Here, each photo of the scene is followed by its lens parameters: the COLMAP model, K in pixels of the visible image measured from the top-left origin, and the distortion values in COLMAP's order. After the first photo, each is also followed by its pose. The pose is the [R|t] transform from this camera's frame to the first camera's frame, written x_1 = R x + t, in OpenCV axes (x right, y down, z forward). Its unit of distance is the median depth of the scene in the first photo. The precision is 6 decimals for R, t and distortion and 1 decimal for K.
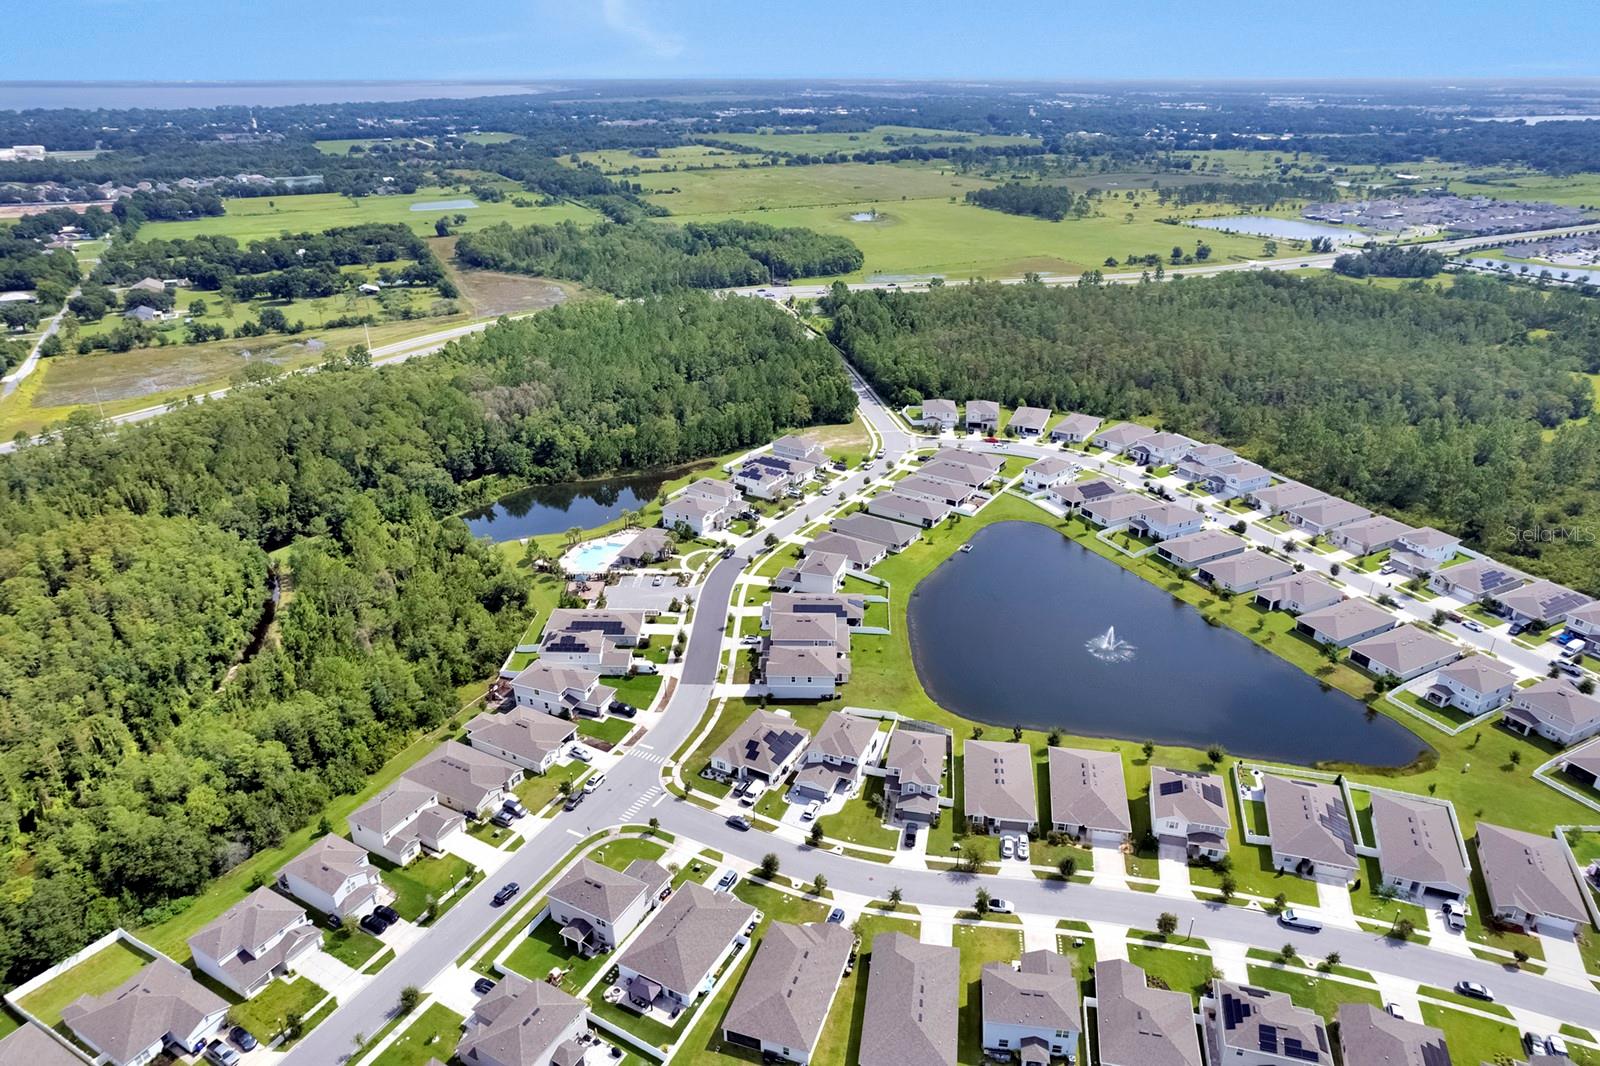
lens RADIAL K [[1031.0, 0, 800.0], [0, 1031.0, 533.0], [0, 0, 1]] dist [-0.045615, 0.000518]
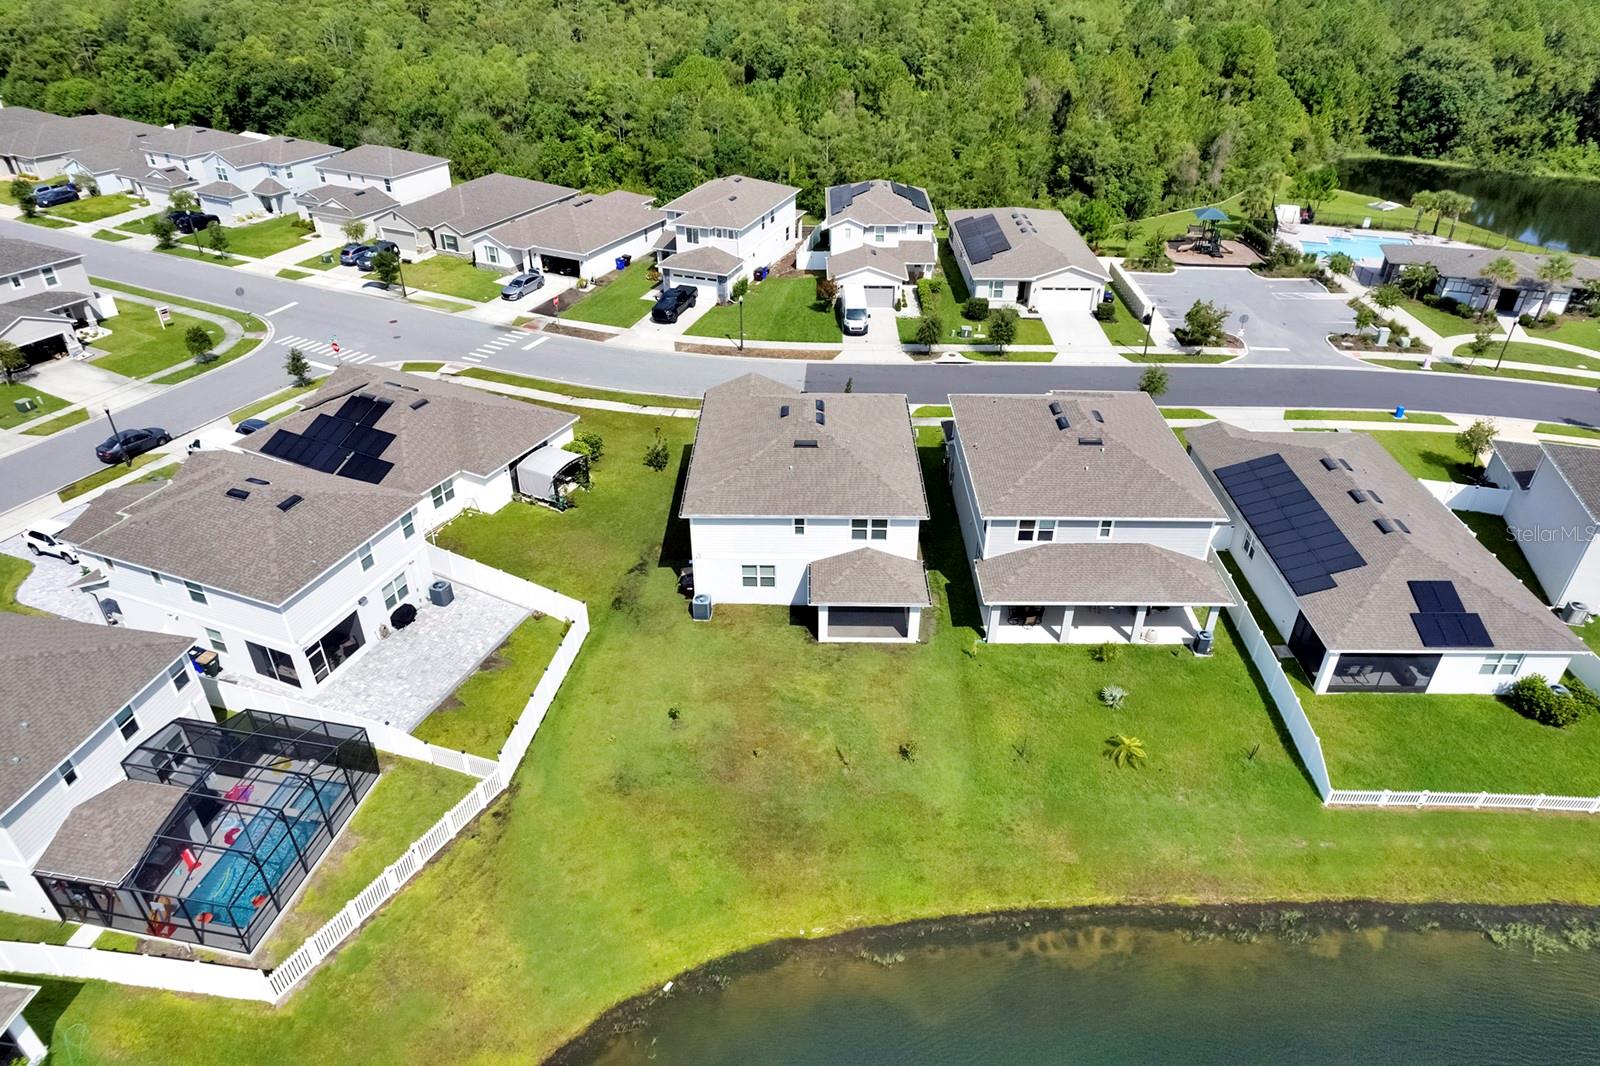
lens RADIAL K [[1031.0, 0, 800.0], [0, 1031.0, 533.0], [0, 0, 1]] dist [-0.045615, 0.000518]
pose [[0.019140, 0.536828, -0.843475, 0.241466], [-0.419731, 0.770003, 0.480543, 0.017405], [0.907447, 0.344835, 0.240061, 0.978638]]
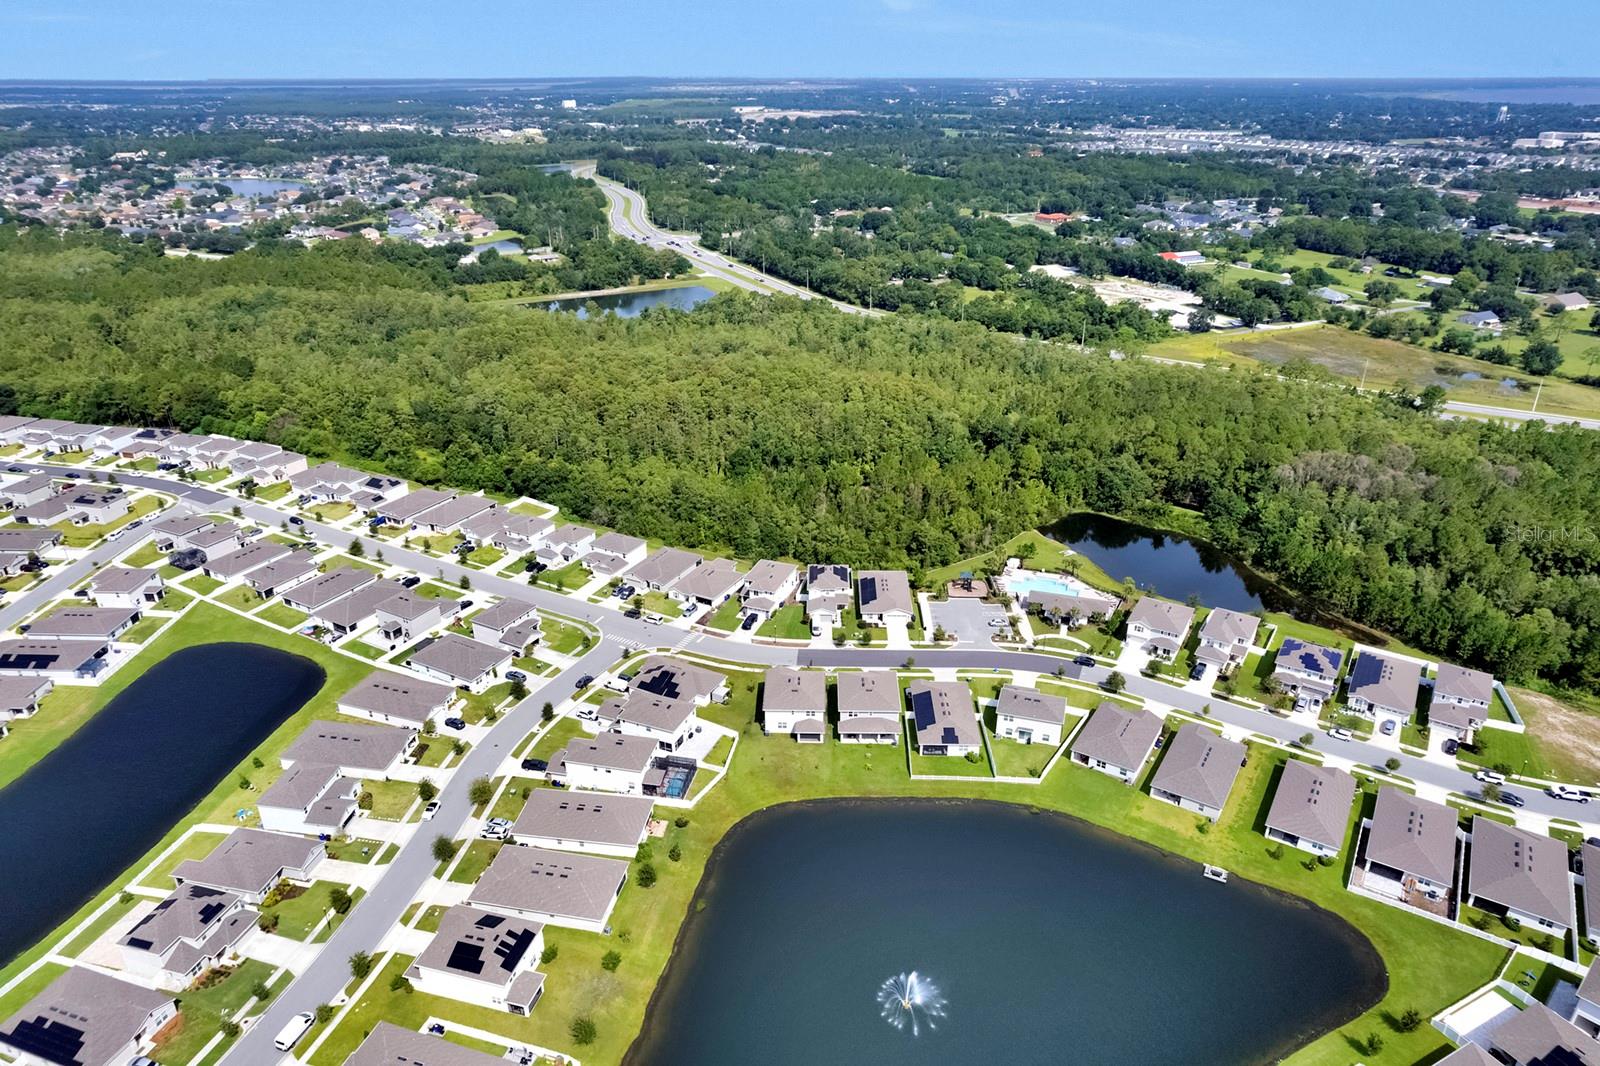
lens RADIAL K [[1031.0, 0, 800.0], [0, 1031.0, 533.0], [0, 0, 1]] dist [-0.045615, 0.000518]
pose [[0.006172, 0.416356, -0.909181, 0.838896], [-0.416557, 0.827628, 0.376182, -0.369754], [0.909089, 0.376404, 0.178544, 0.807997]]
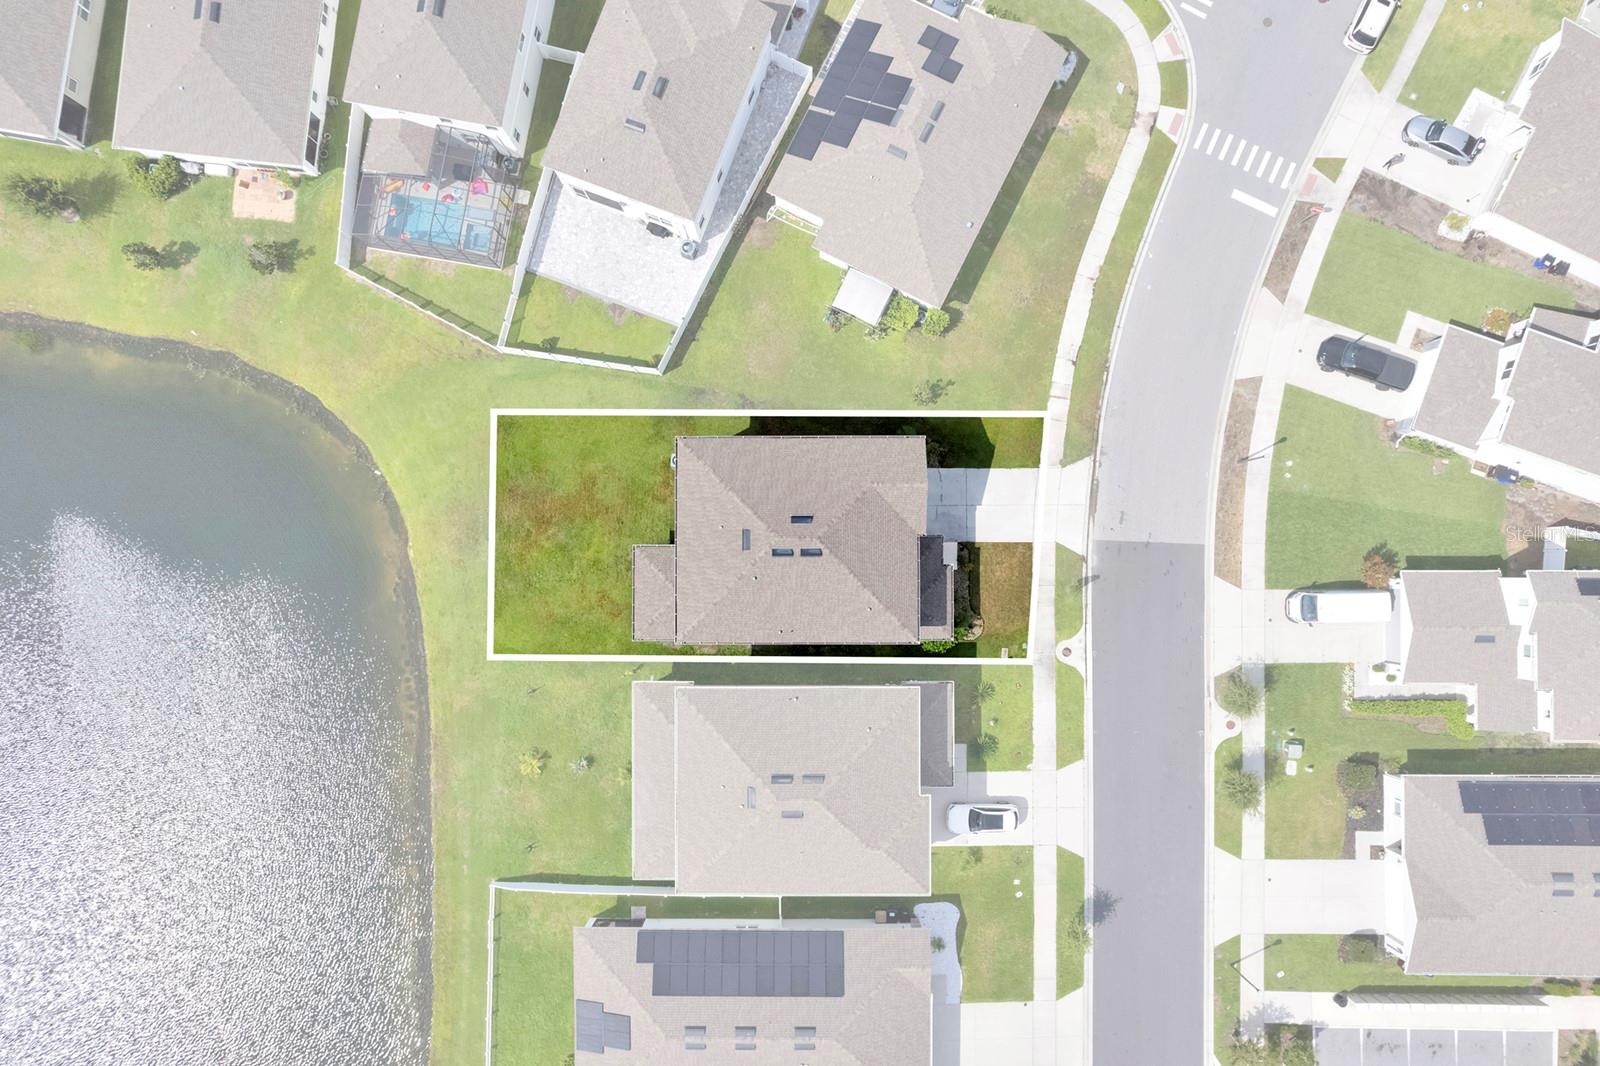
lens RADIAL K [[1031.0, 0, 800.0], [0, 1031.0, 533.0], [0, 0, 1]] dist [-0.045615, 0.000518]
pose [[-0.999509, 0.028275, 0.013474, -0.002025], [0.000990, -0.401450, 0.915881, -0.134774], [0.031305, 0.915445, 0.401225, 0.918294]]
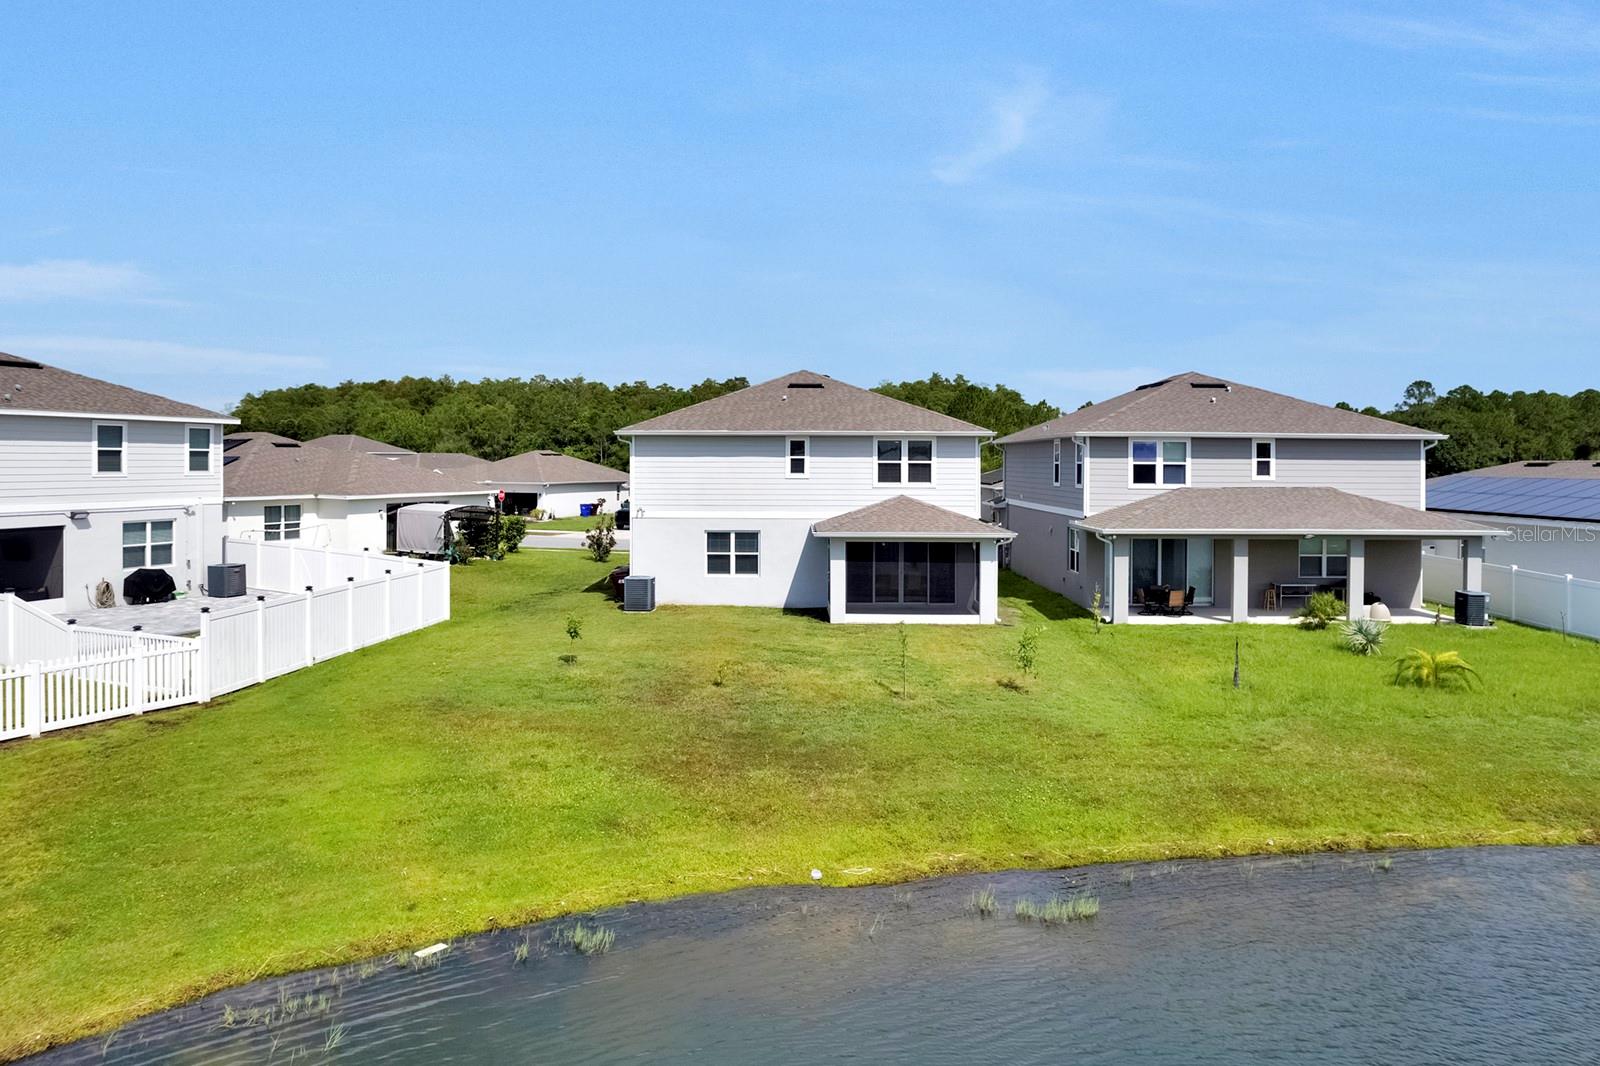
lens RADIAL K [[1031.0, 0, 800.0], [0, 1031.0, 533.0], [0, 0, 1]] dist [-0.045615, 0.000518]
pose [[0.030233, 0.010448, -0.999488, 0.193434], [-0.416258, 0.909241, -0.003087, 0.145252], [0.908744, 0.416139, 0.031838, 1.037107]]
